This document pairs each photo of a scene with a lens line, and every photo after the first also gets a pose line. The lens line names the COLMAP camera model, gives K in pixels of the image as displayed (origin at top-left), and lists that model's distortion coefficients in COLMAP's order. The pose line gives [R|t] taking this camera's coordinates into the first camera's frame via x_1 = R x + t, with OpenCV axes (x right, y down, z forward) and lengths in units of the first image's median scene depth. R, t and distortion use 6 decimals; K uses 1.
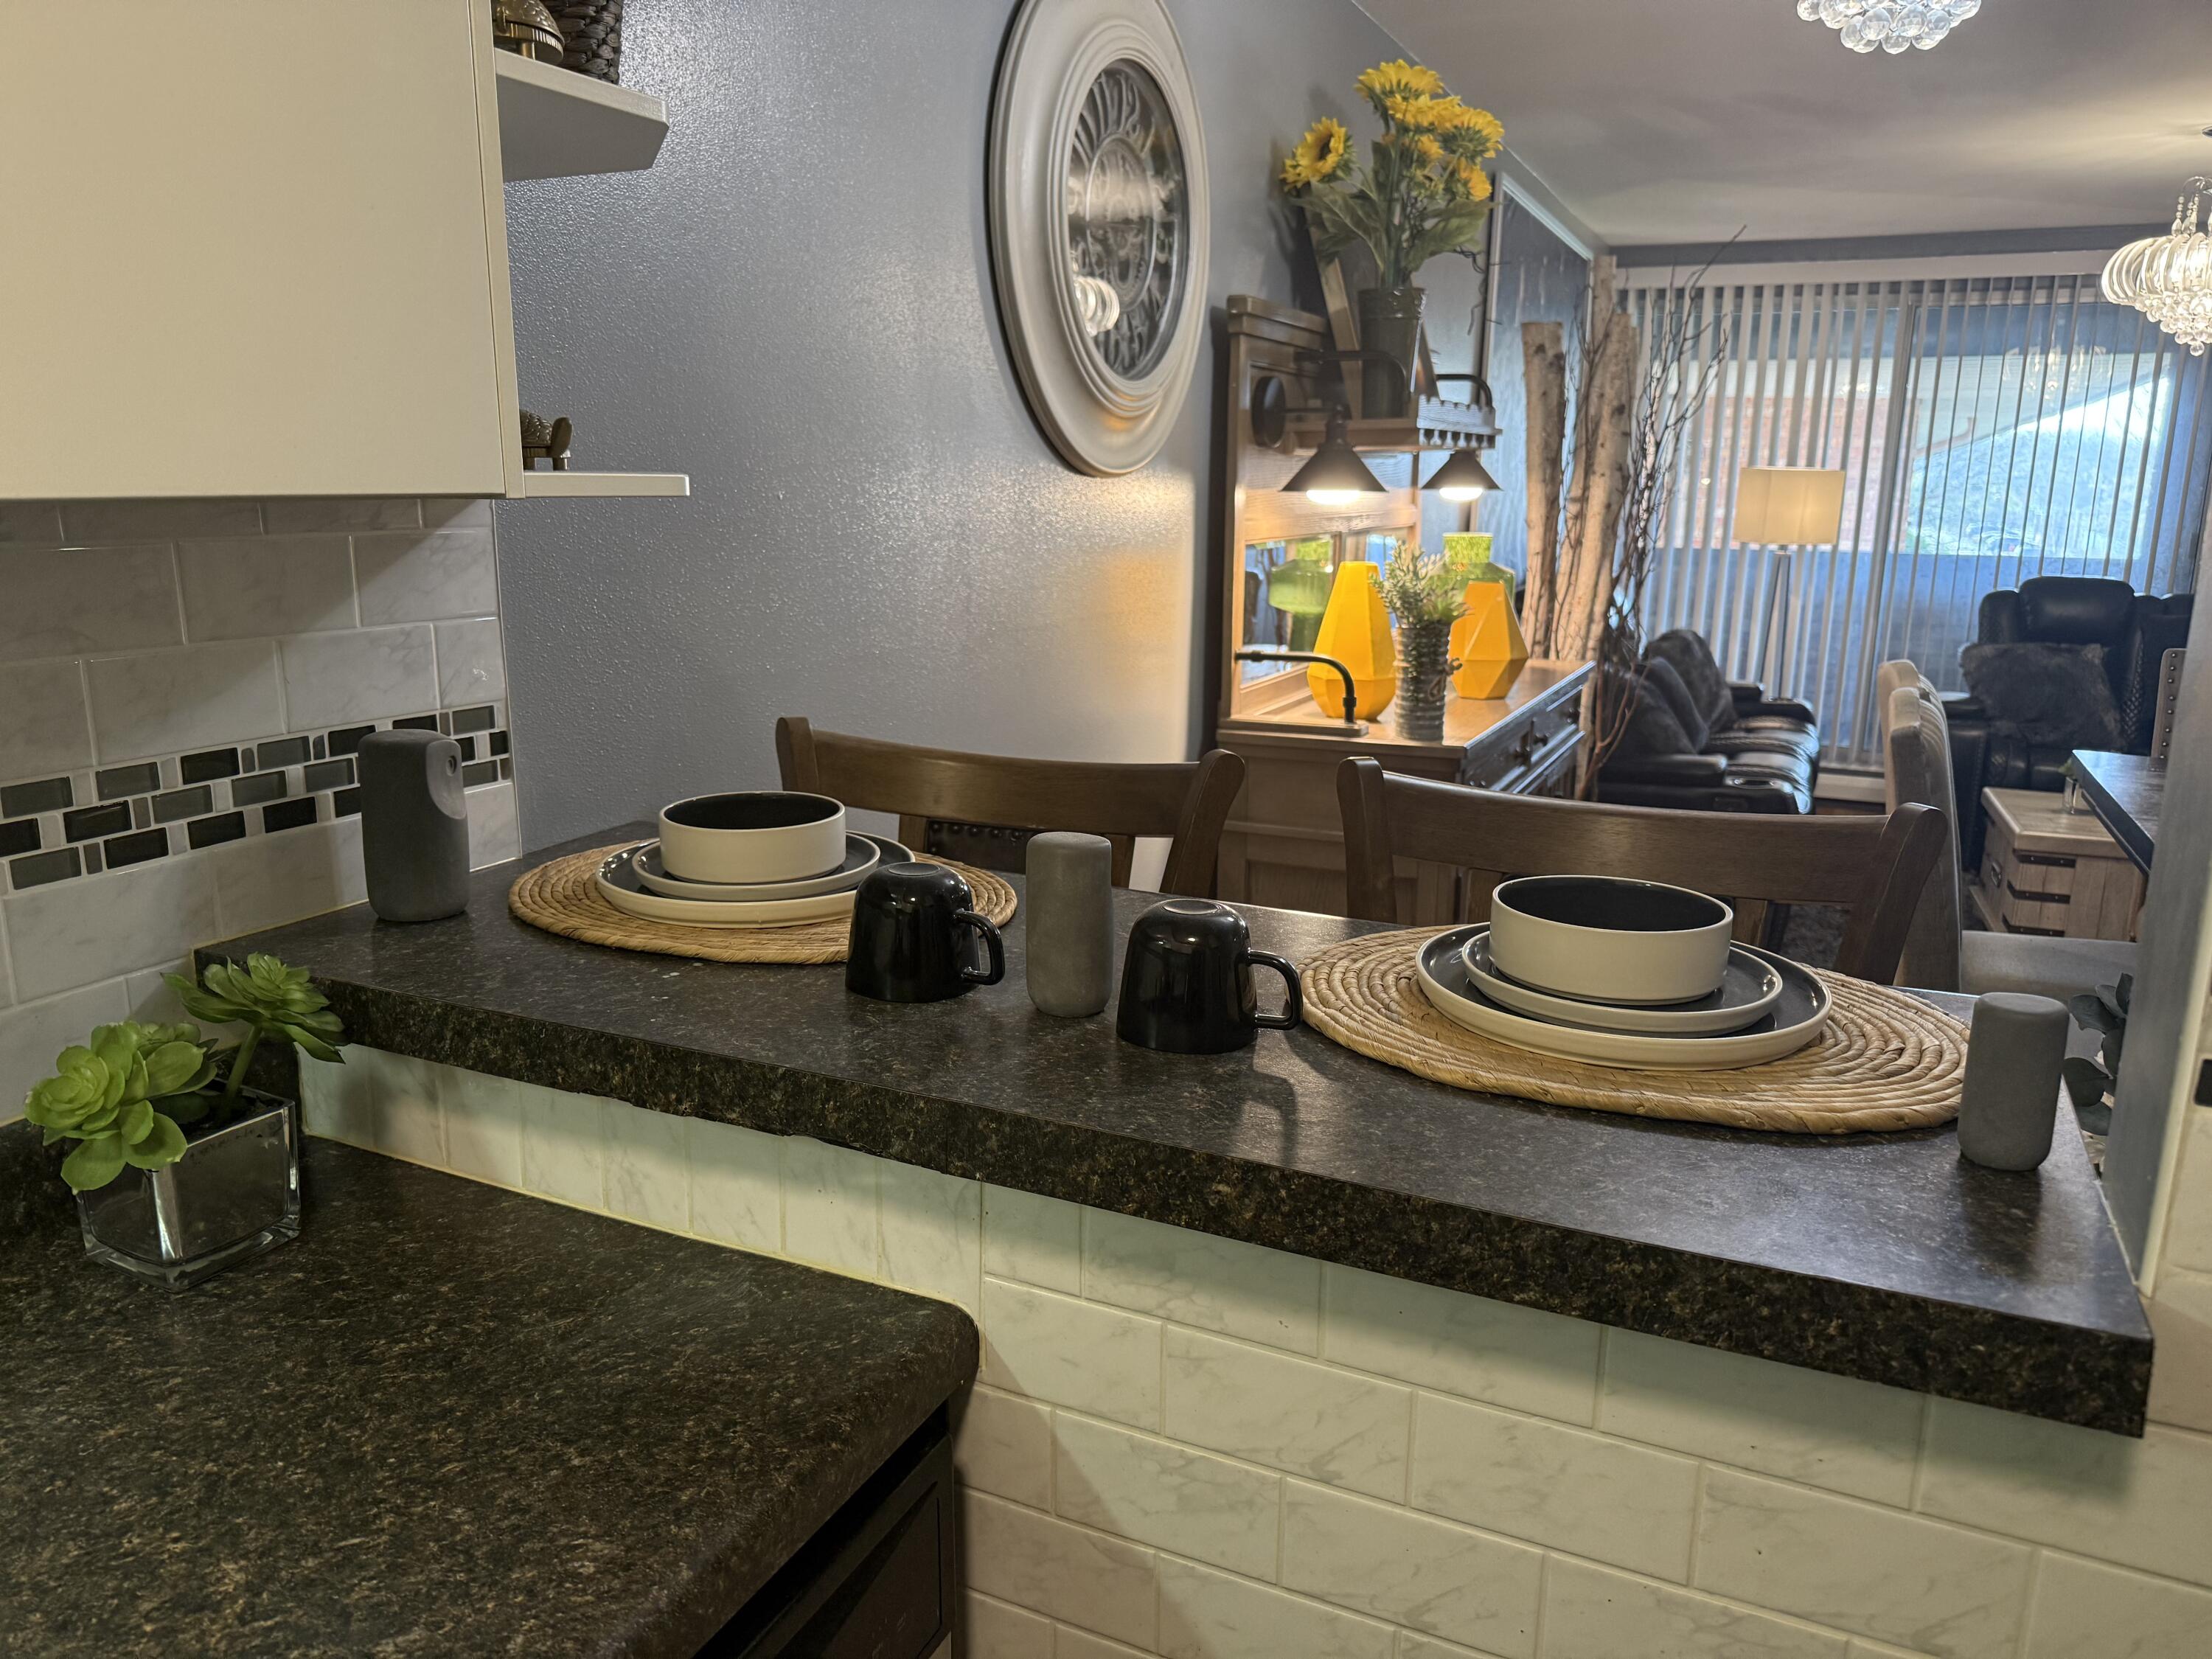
lens RADIAL K [[1513.4, 0, 1061.3], [0, 1513.4, 845.7], [0, 0, 1]] dist [-0.007304, -0.002374]
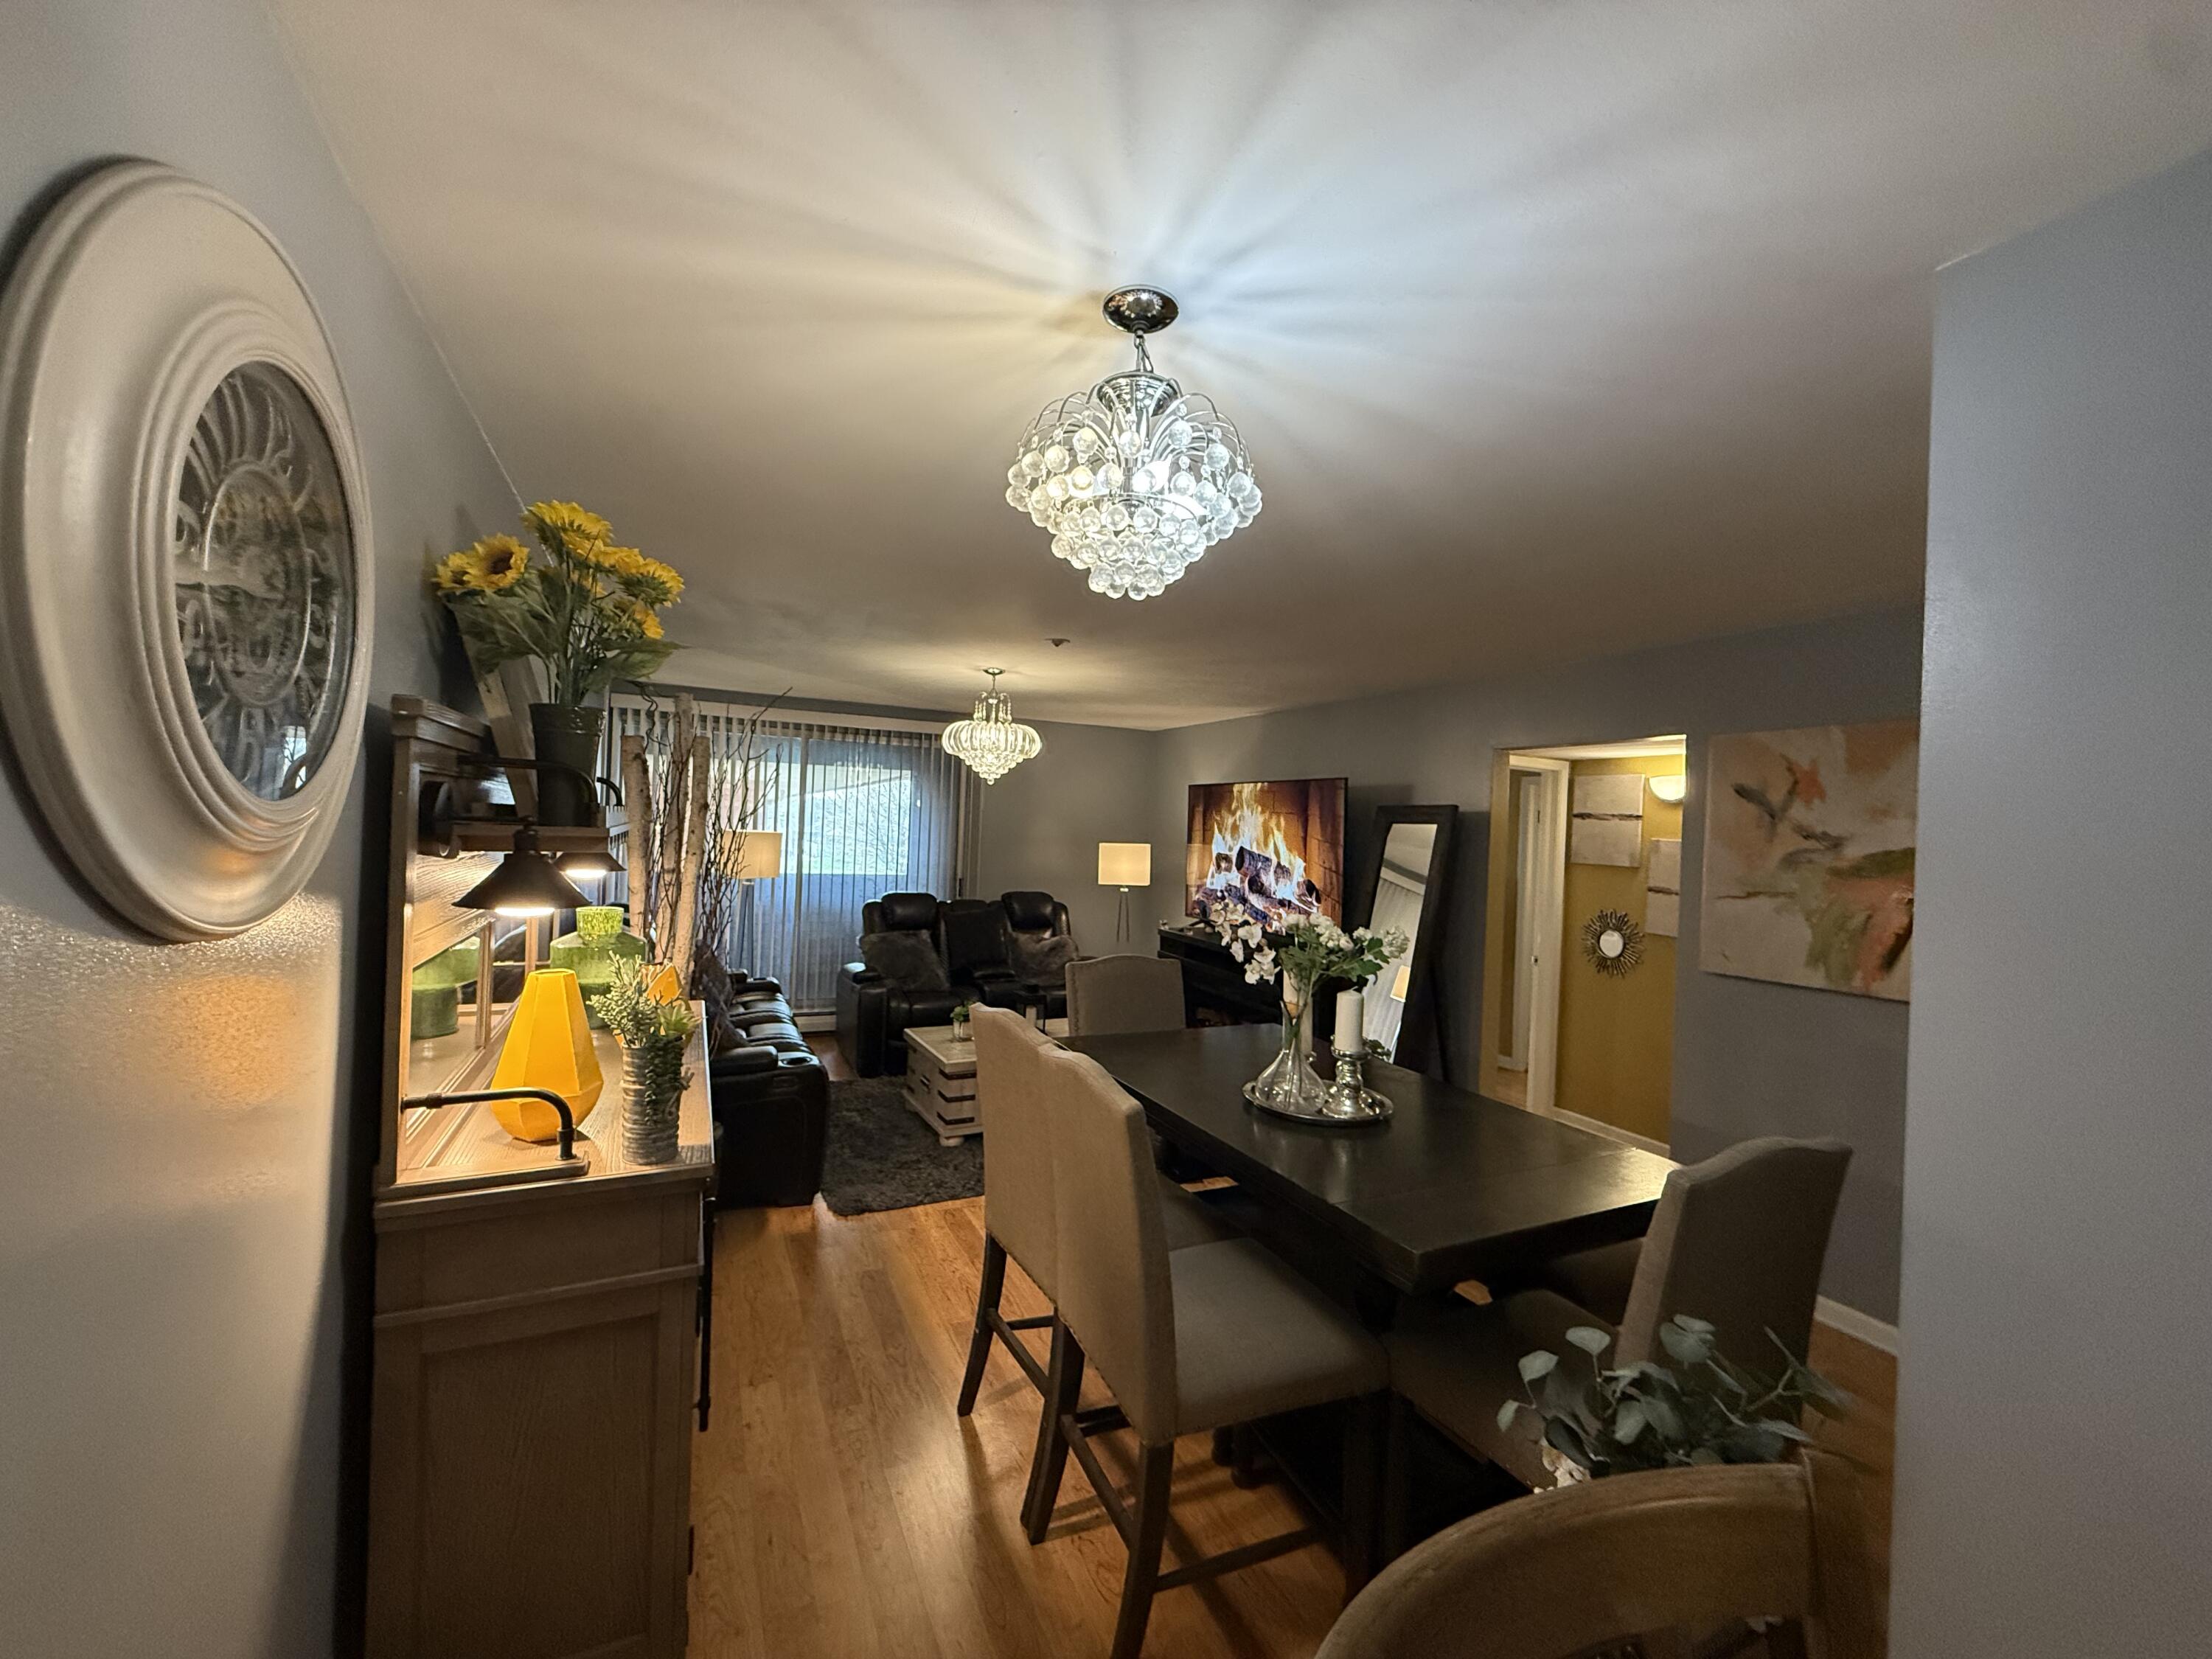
lens RADIAL K [[897.7, 0, 1076.1], [0, 897.7, 827.2], [0, 0, 1]] dist [0.025170, -0.000123]
pose [[0.646242, 0.017445, 0.762933, -0.031267], [0.152184, 0.976712, -0.151241, -0.140757], [-0.747805, 0.213844, 0.628537, 0.368246]]
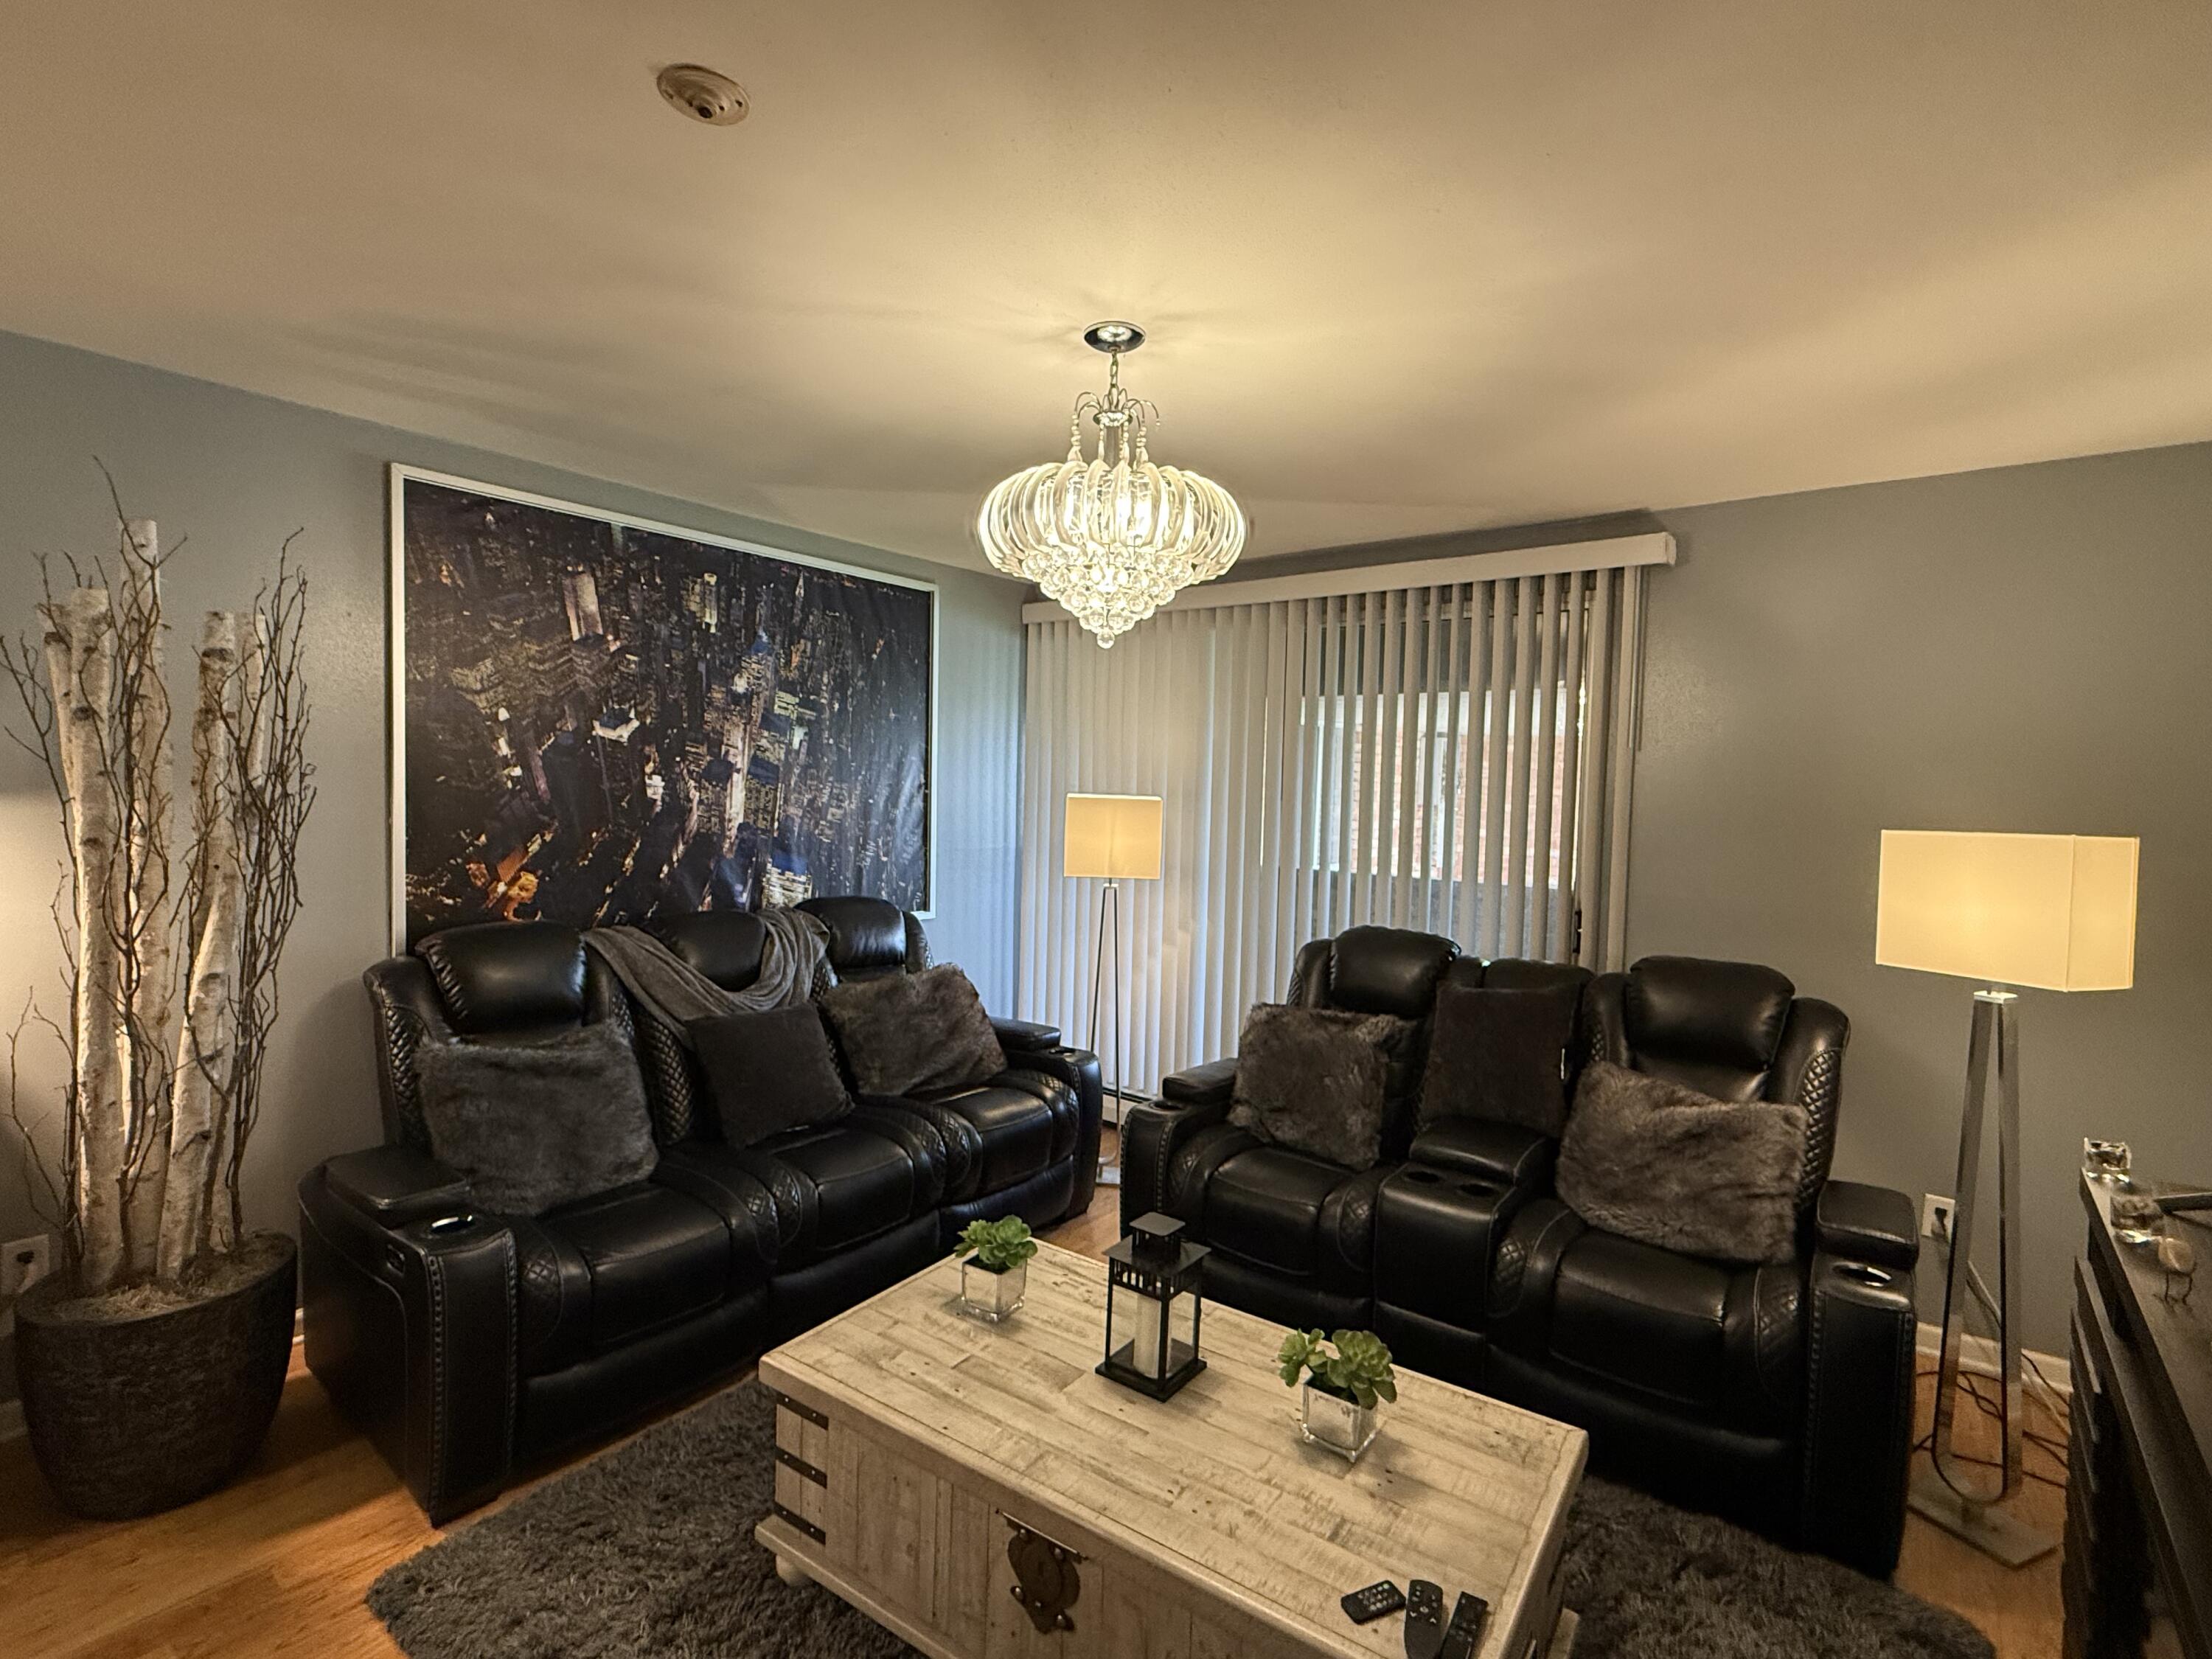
lens RADIAL K [[1086.4, 0, 1106.0], [0, 1086.4, 829.5], [0, 0, 1]] dist [-0.001092, -0.000298]
pose [[0.978699, 0.026232, -0.203620, 1.379509], [-0.067305, 0.977988, -0.197510, -0.232727], [0.193957, 0.207008, 0.958921, 0.859915]]
